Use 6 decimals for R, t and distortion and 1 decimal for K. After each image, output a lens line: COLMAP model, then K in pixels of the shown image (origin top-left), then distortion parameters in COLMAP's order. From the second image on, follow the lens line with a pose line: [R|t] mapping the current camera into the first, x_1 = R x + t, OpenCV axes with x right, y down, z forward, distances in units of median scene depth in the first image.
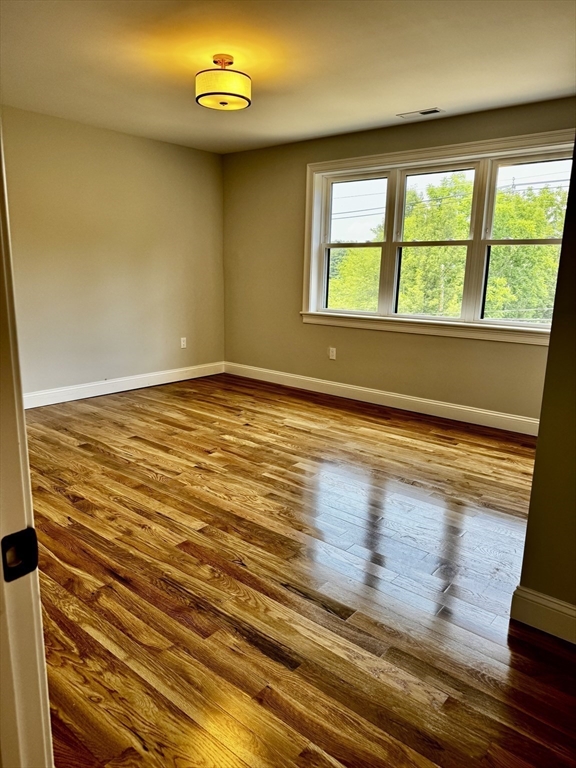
lens RADIAL K [[541.4, 0, 284.4], [0, 541.4, 388.5], [0, 0, 1]] dist [0.055473, -0.070224]
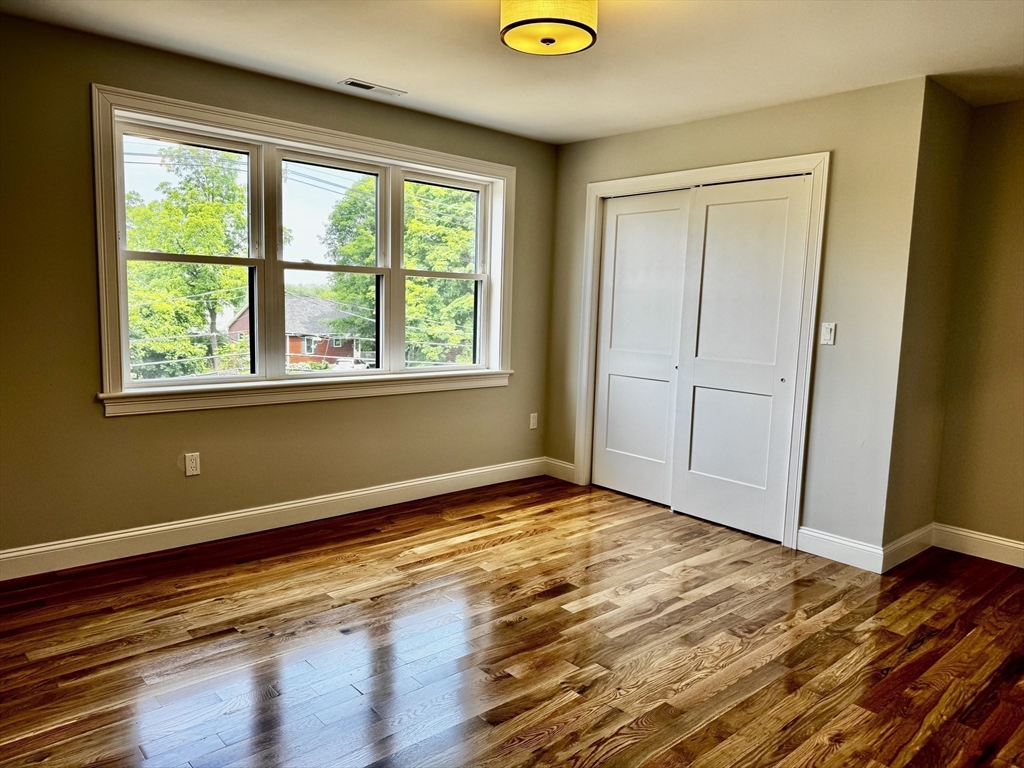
lens RADIAL K [[721.8, 0, 516.8], [0, 721.8, 386.0], [0, 0, 1]] dist [0.055473, -0.070224]
pose [[0.127597, -0.140099, 0.981882, -0.718887], [0.189728, 0.975140, 0.114482, -0.210196], [-0.973510, 0.171683, 0.151006, 0.776198]]
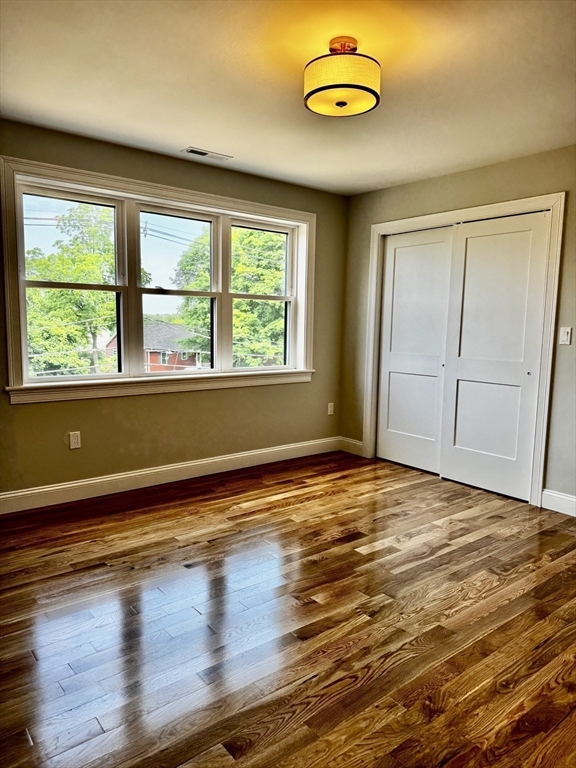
lens RADIAL K [[541.4, 0, 285.4], [0, 541.4, 385.4], [0, 0, 1]] dist [0.055473, -0.070224]
pose [[0.184239, -0.136466, 0.973362, -0.697844], [0.203374, 0.974176, 0.098086, -0.194347], [-0.961611, 0.179886, 0.207235, 0.783409]]
